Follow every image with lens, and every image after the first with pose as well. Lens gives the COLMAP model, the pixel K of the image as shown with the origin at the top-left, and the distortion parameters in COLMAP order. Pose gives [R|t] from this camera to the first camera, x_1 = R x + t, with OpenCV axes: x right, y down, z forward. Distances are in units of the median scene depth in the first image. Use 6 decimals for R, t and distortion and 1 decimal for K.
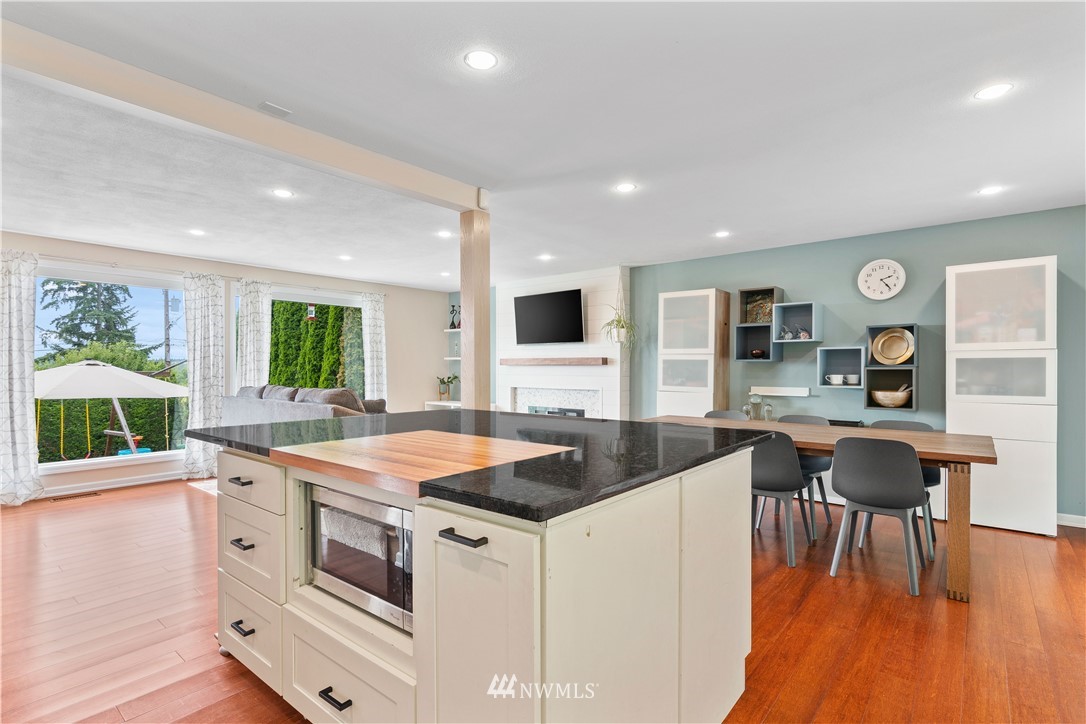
lens RADIAL K [[527.2, 0, 541.5], [0, 527.2, 378.5], [0, 0, 1]] dist [-0.061890, -0.000074]
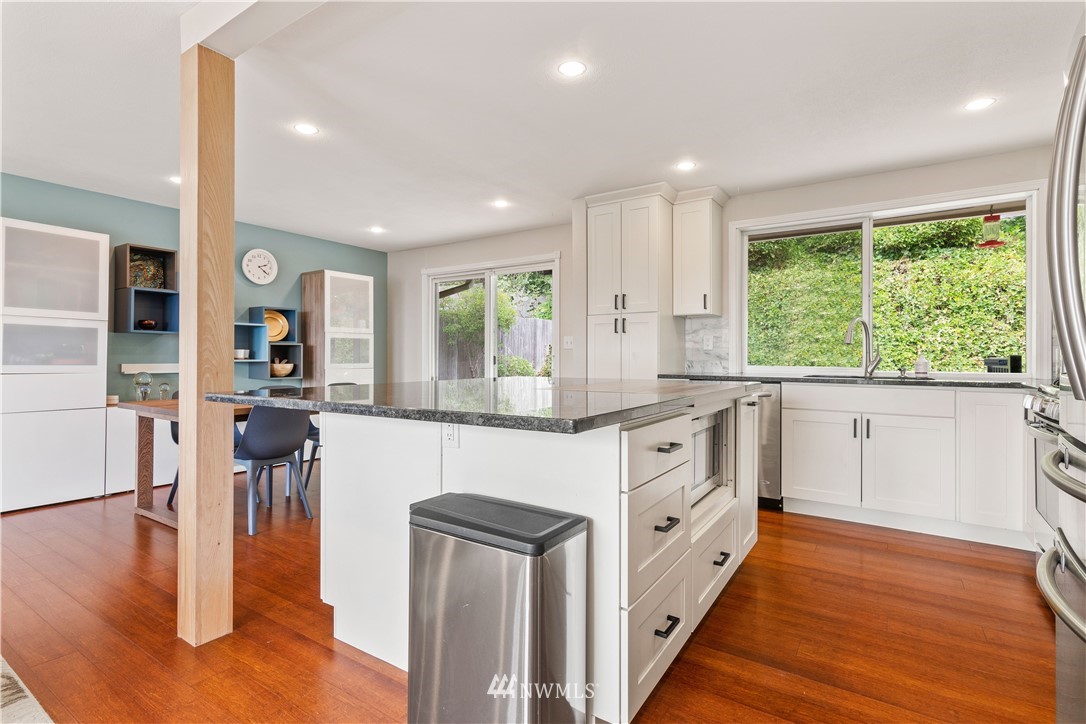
lens RADIAL K [[520.6, 0, 541.7], [0, 520.6, 360.7], [0, 0, 1]] dist [0.000687, 0.000156]
pose [[-0.108893, -0.022549, 0.993798, -0.591571], [-0.004704, 0.999743, 0.022168, -0.010721], [-0.994042, -0.002261, -0.108971, 0.524254]]
